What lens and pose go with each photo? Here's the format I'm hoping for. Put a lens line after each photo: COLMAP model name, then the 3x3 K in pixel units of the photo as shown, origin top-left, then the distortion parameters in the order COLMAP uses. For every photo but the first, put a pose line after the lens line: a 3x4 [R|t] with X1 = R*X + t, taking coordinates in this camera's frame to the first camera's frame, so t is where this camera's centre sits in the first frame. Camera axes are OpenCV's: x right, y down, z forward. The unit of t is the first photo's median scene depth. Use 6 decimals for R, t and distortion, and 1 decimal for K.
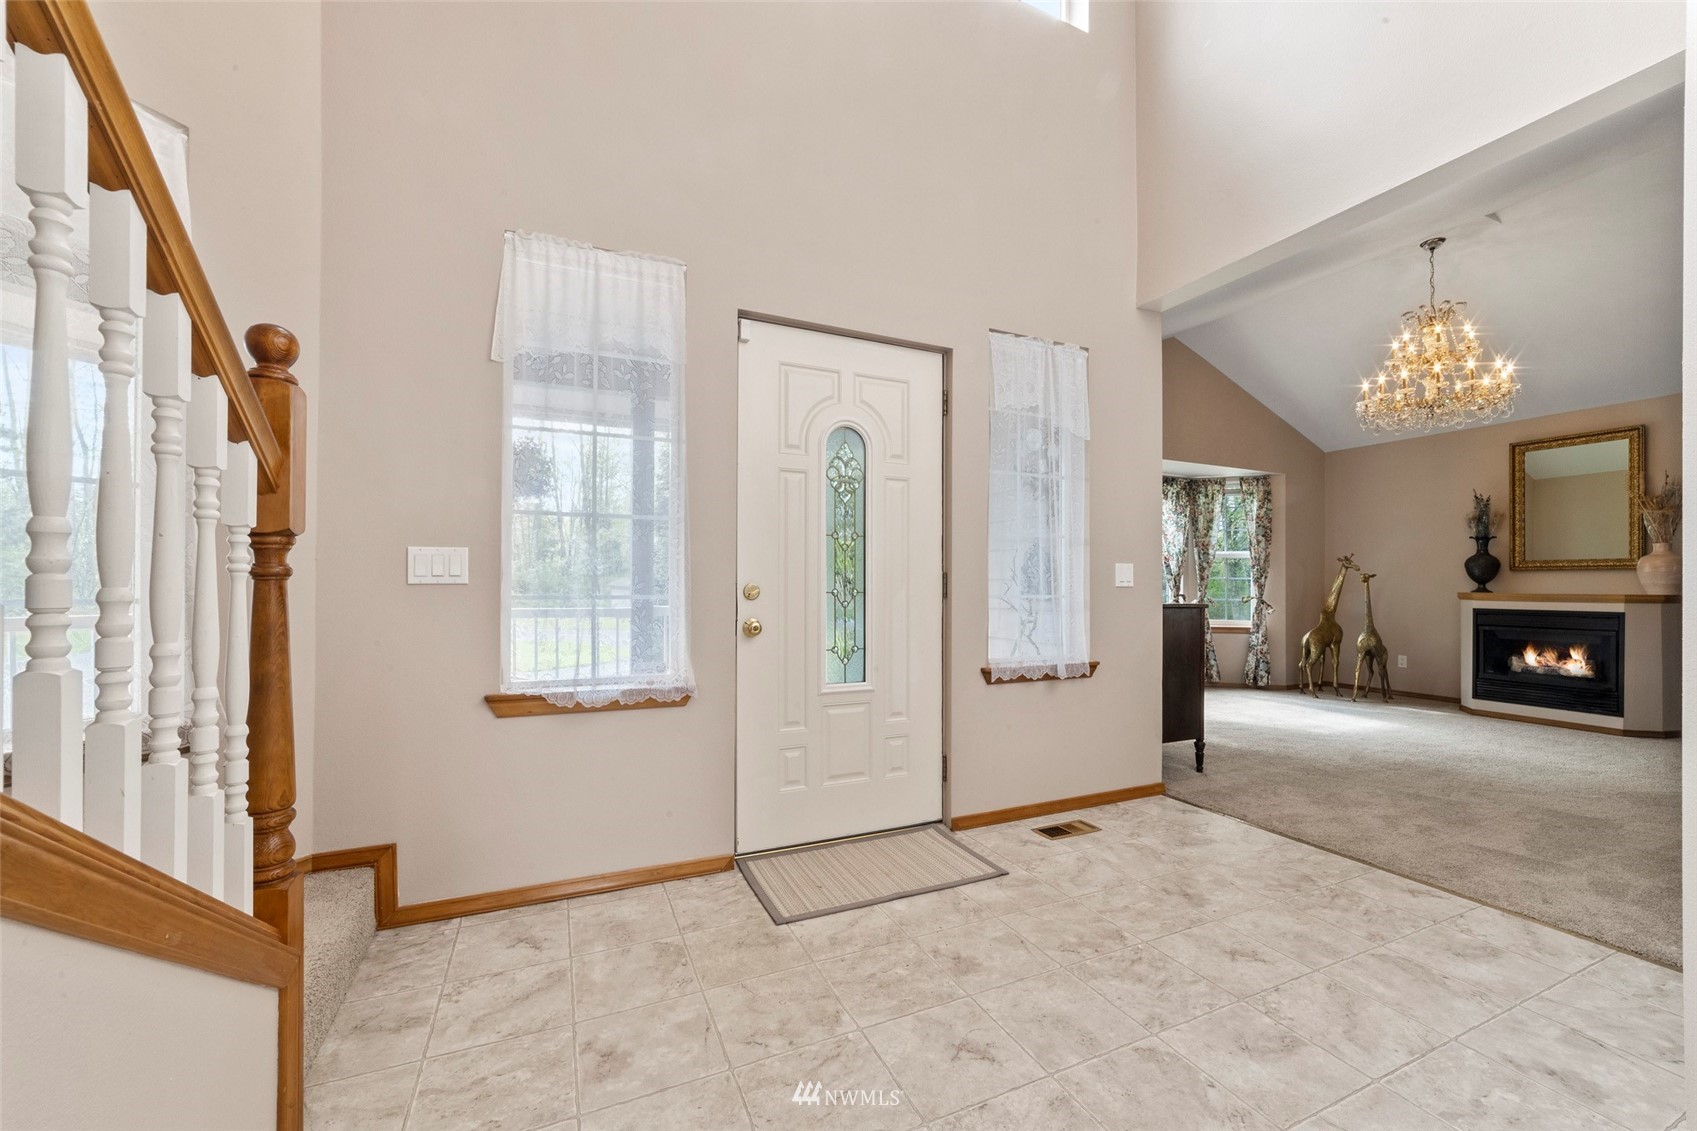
lens RADIAL K [[665.7, 0, 859.5], [0, 665.7, 570.2], [0, 0, 1]] dist [-0.018386, 0.007195]
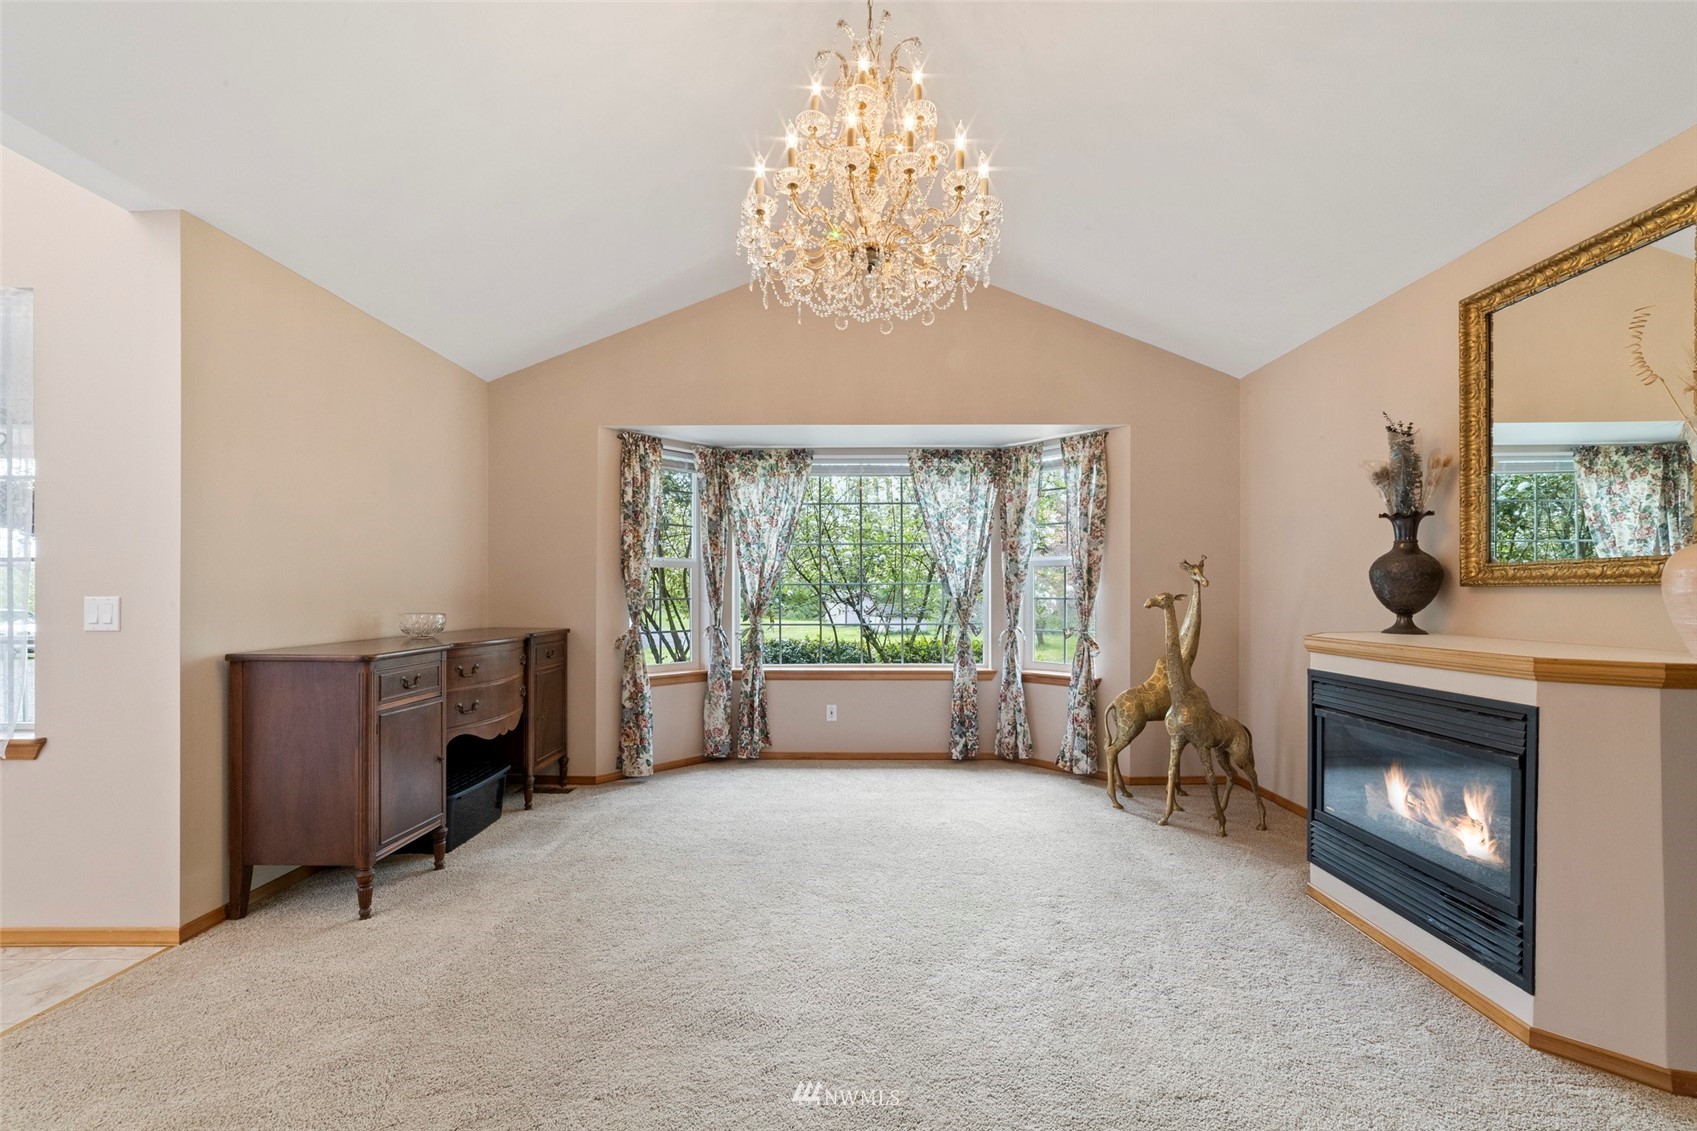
lens RADIAL K [[665.7, 0, 859.5], [0, 665.7, 570.2], [0, 0, 1]] dist [-0.018386, 0.007195]
pose [[0.878274, -0.019141, -0.477774, 0.789089], [0.014327, 0.999803, -0.013718, -0.009369], [0.477943, 0.005203, 0.878375, 0.390969]]
